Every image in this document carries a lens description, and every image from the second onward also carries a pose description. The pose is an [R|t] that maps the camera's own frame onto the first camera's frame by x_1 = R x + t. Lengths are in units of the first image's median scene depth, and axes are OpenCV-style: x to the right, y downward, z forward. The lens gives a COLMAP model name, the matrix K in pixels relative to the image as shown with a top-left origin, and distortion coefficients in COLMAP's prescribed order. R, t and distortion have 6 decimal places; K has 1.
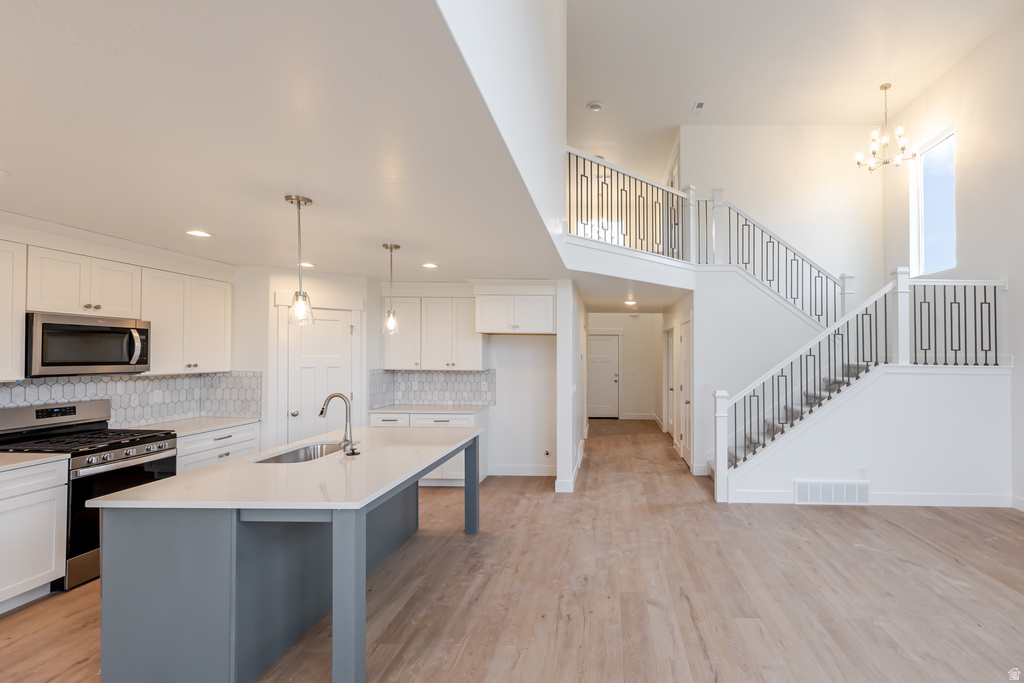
lens RADIAL K [[471.9, 0, 605.4], [0, 471.9, 347.2], [0, 0, 1]] dist [0.000061, 0.000636]
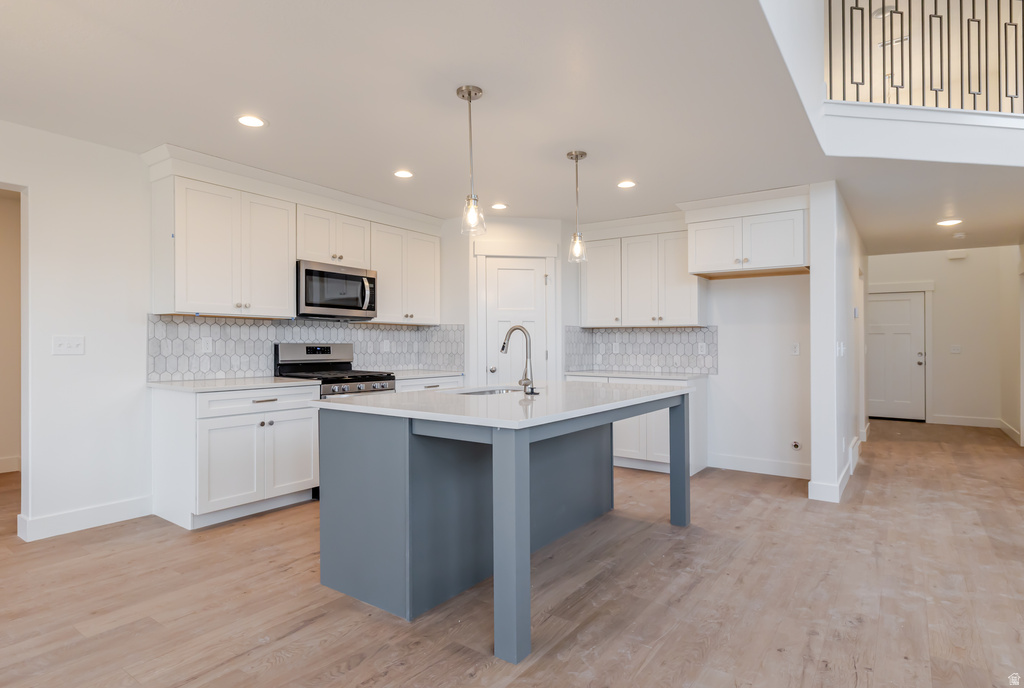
lens RADIAL K [[563.3, 0, 490.3], [0, 563.3, 347.2], [0, 0, 1]] dist [-0.002706, 0.000624]
pose [[0.808309, -0.001355, -0.588757, 0.001153], [0.010236, 0.999879, 0.011752, 0.102229], [0.588670, -0.015526, 0.808224, 0.107981]]
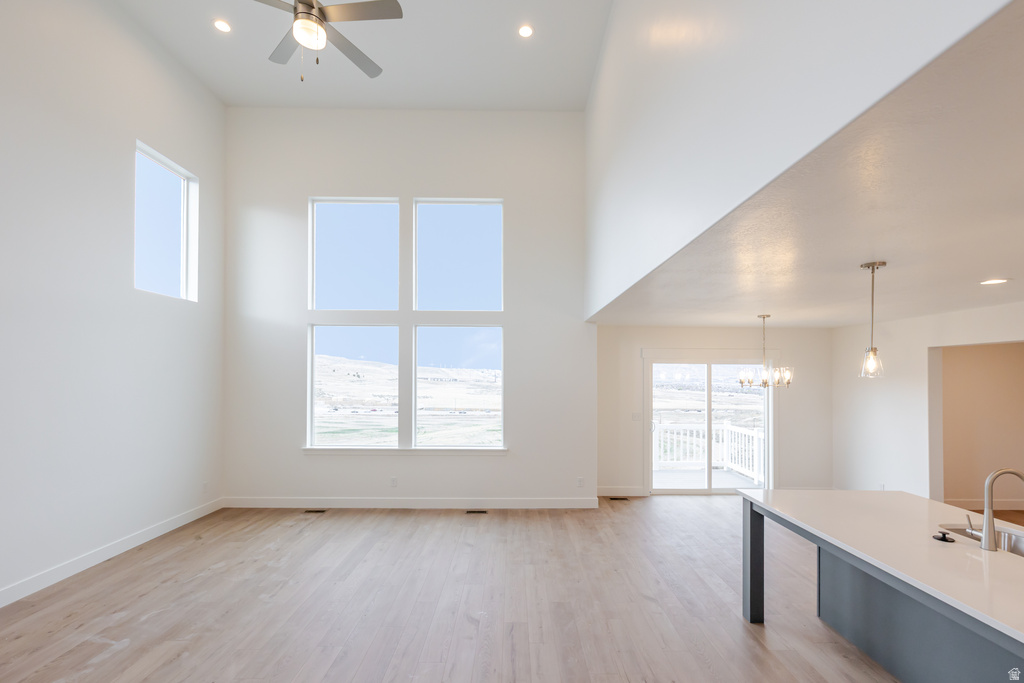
lens RADIAL K [[457.3, 0, 512.0], [0, 457.3, 341.5], [0, 0, 1]] dist [0.000150, -0.000016]
pose [[-0.999820, -0.017544, -0.007280, 0.150586], [-0.016845, 0.996061, -0.087056, -0.016827], [0.008779, -0.086917, -0.996177, 1.409508]]
